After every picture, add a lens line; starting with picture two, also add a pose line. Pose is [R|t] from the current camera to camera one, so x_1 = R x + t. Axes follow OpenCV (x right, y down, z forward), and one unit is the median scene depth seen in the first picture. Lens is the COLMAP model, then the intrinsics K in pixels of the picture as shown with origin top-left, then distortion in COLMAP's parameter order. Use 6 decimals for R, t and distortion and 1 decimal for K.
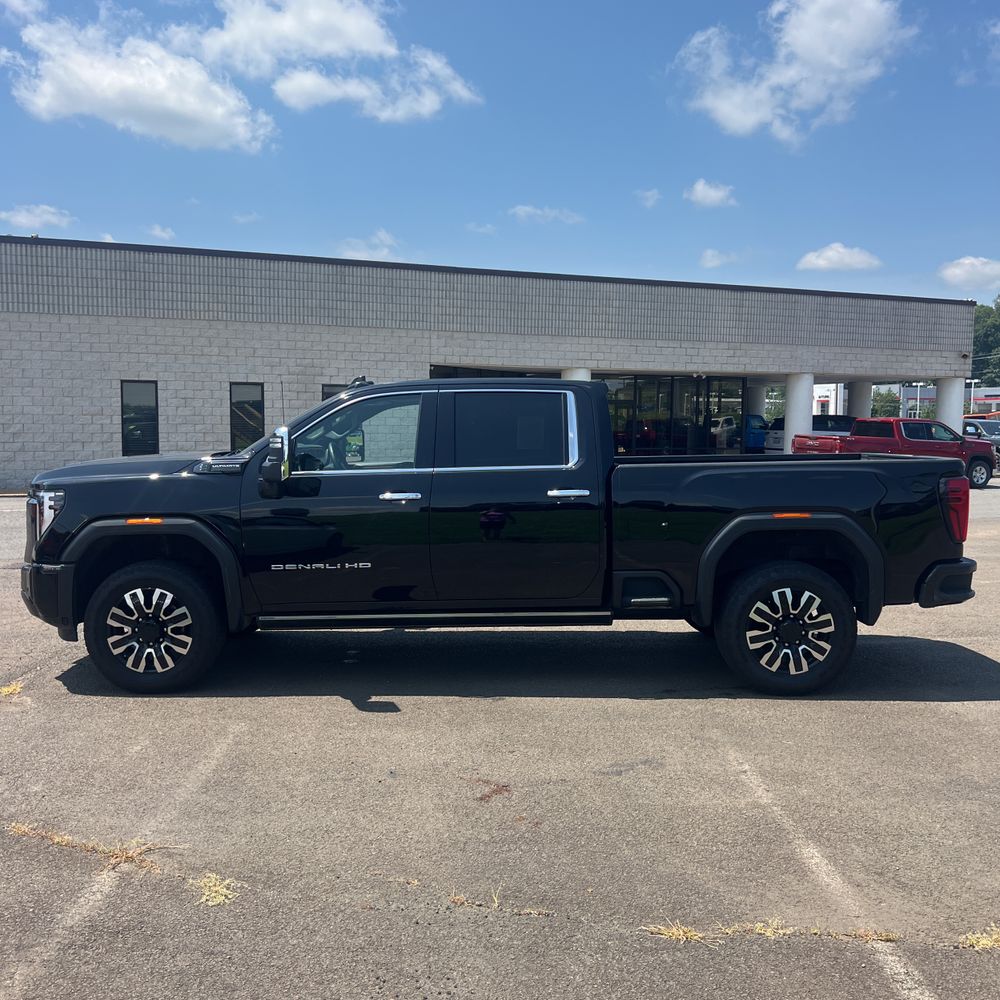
lens RADIAL K [[1001.2, 0, 497.2], [0, 1001.2, 484.7], [0, 0, 1]] dist [0.074097, -0.153279]
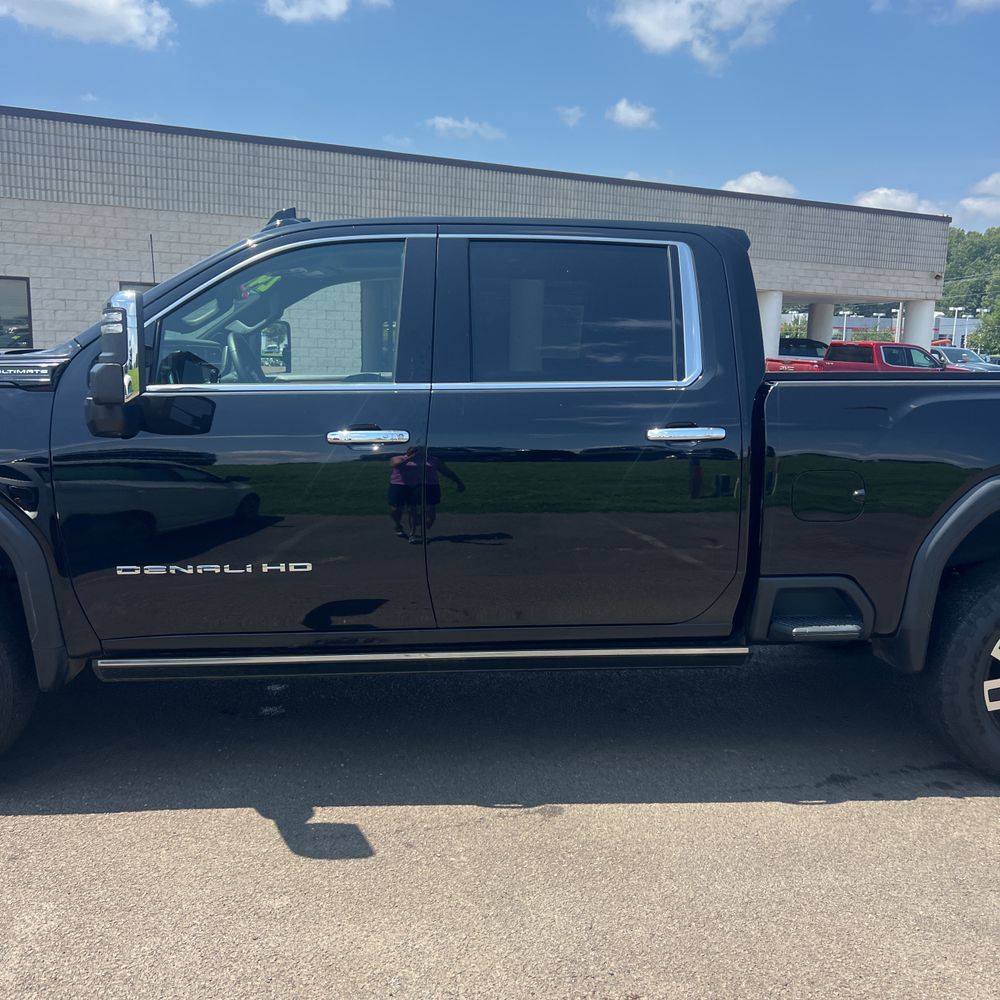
lens RADIAL K [[1015.0, 0, 514.9], [0, 1015.0, 505.1], [0, 0, 1]] dist [0.015507, -0.012180]
pose [[0.995659, 0.004172, 0.092983, -0.068817], [-0.012934, 0.995504, 0.093833, -0.003078], [-0.092173, -0.094628, 0.991236, 0.461223]]
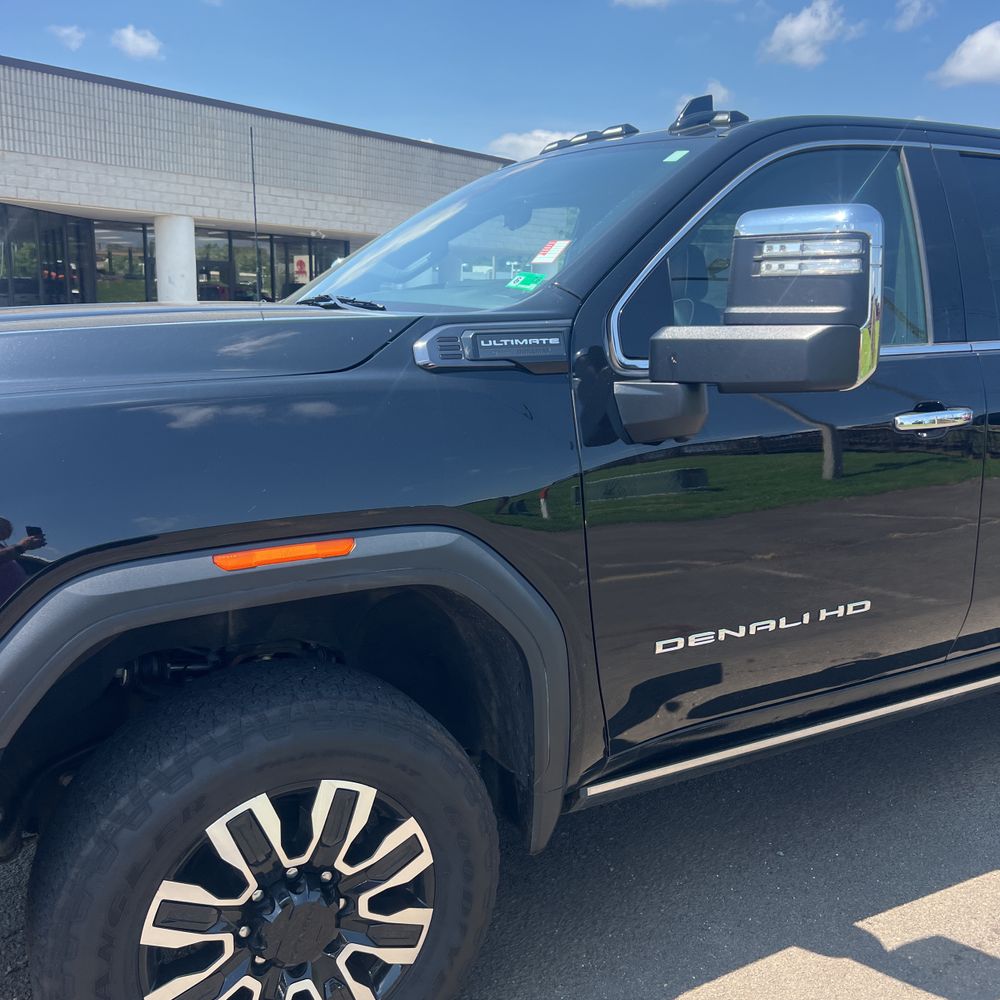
lens RADIAL K [[1015.0, 0, 514.9], [0, 1015.0, 505.1], [0, 0, 1]] dist [0.015507, -0.012180]
pose [[0.873069, -0.082222, 0.480614, -0.417481], [0.014041, 0.989511, 0.143777, -0.013473], [-0.487394, -0.118779, 0.865066, 0.730044]]
